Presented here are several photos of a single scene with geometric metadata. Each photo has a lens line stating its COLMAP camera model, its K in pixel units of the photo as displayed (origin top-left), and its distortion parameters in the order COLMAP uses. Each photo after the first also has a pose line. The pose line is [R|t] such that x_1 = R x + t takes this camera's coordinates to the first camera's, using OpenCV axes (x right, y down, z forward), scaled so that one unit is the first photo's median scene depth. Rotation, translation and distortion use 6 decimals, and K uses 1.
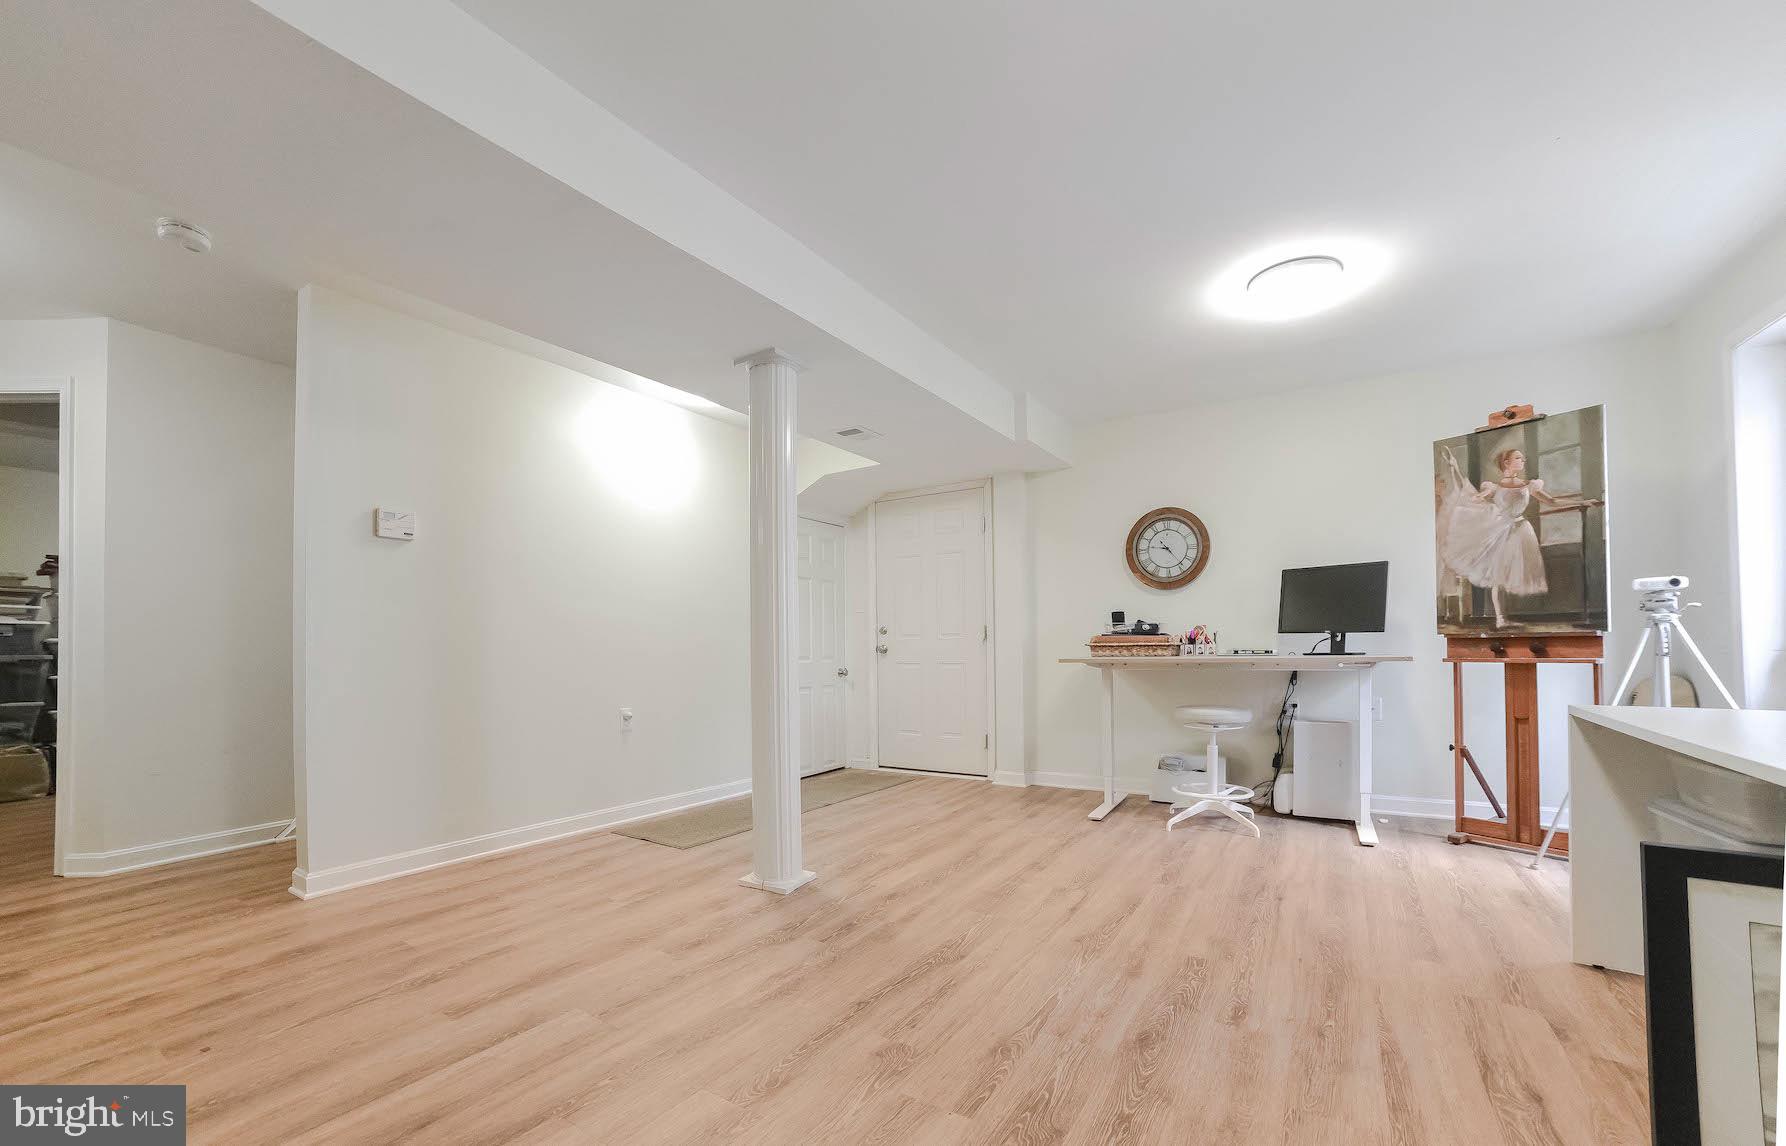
lens RADIAL K [[711.9, 0, 895.3], [0, 711.9, 635.9], [0, 0, 1]] dist [-0.067040, 0.000323]
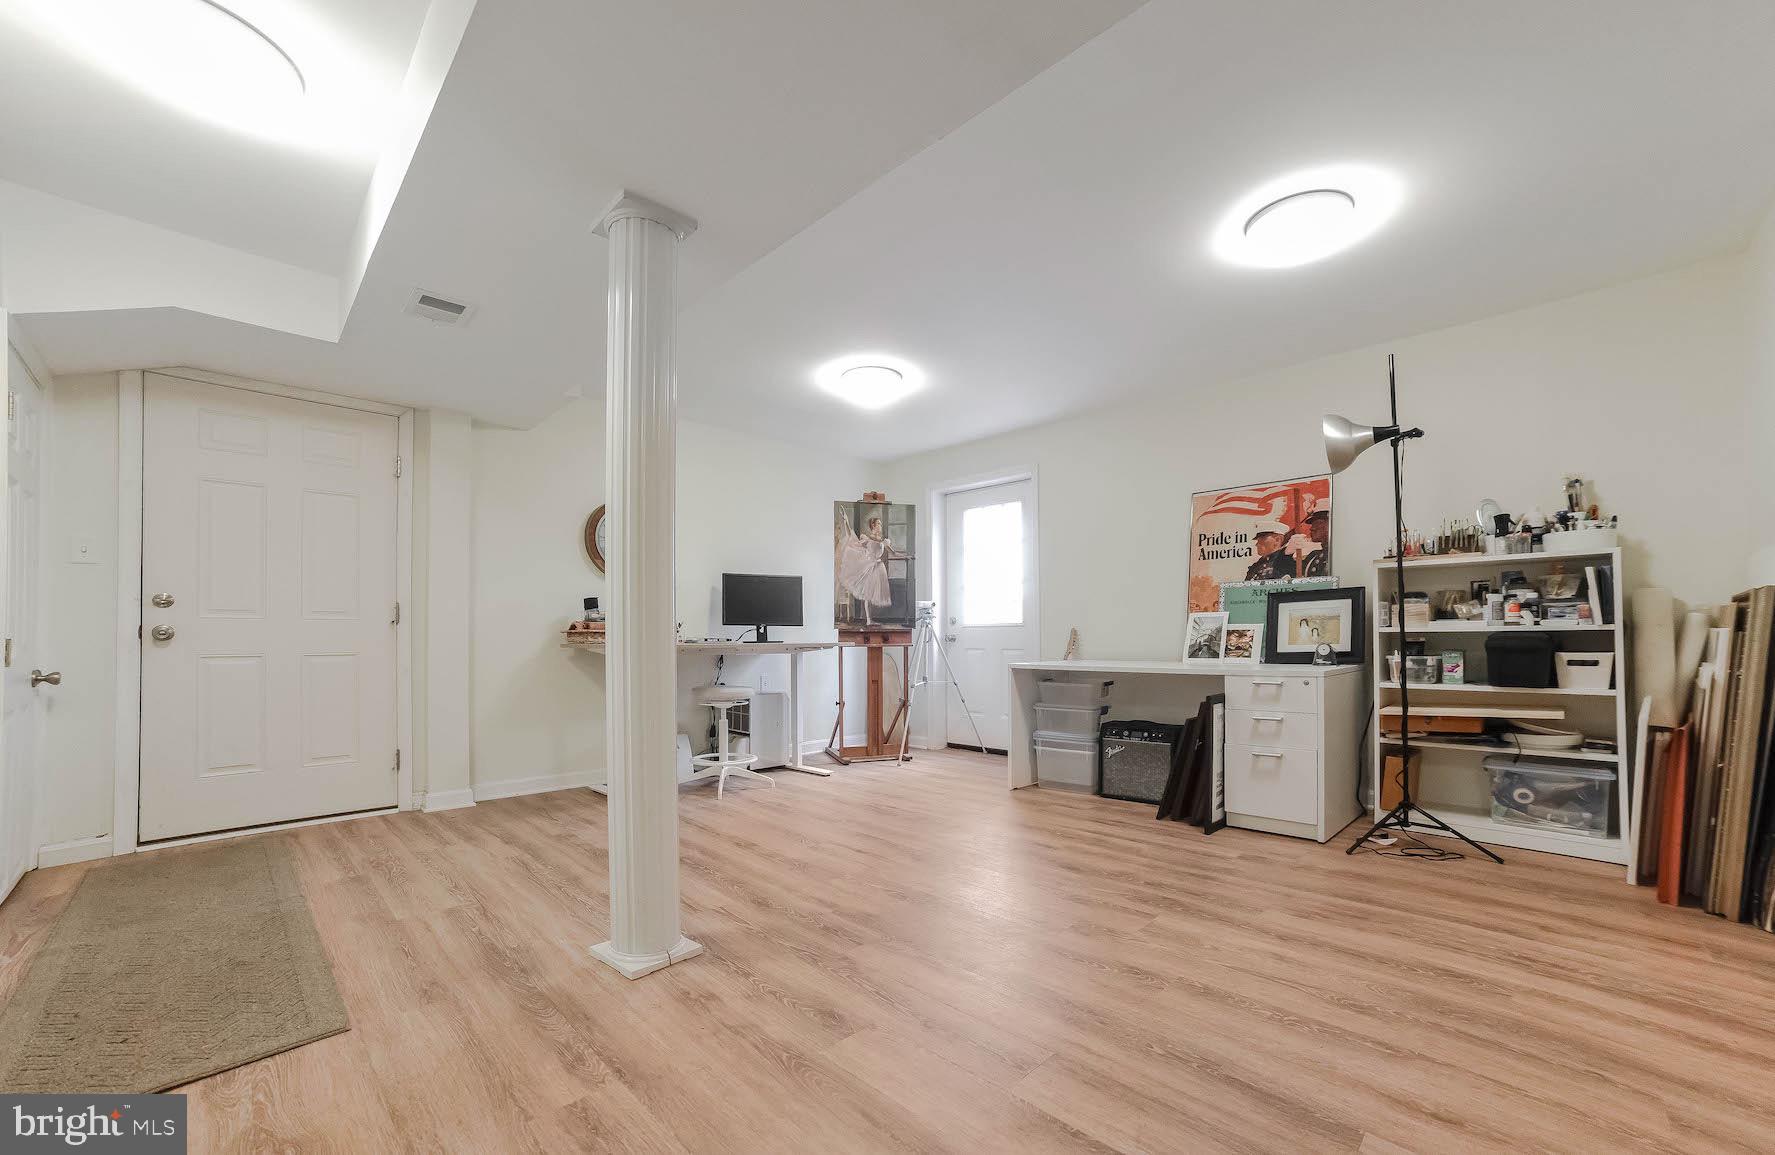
lens RADIAL K [[700.5, 0, 887.8], [0, 700.5, 627.8], [0, 0, 1]] dist [-0.103958, 0.037688]
pose [[0.216328, 0.023596, 0.976036, -0.749415], [-0.018016, 0.999634, -0.020174, 0.027038], [-0.976155, -0.013220, 0.216674, 0.589888]]
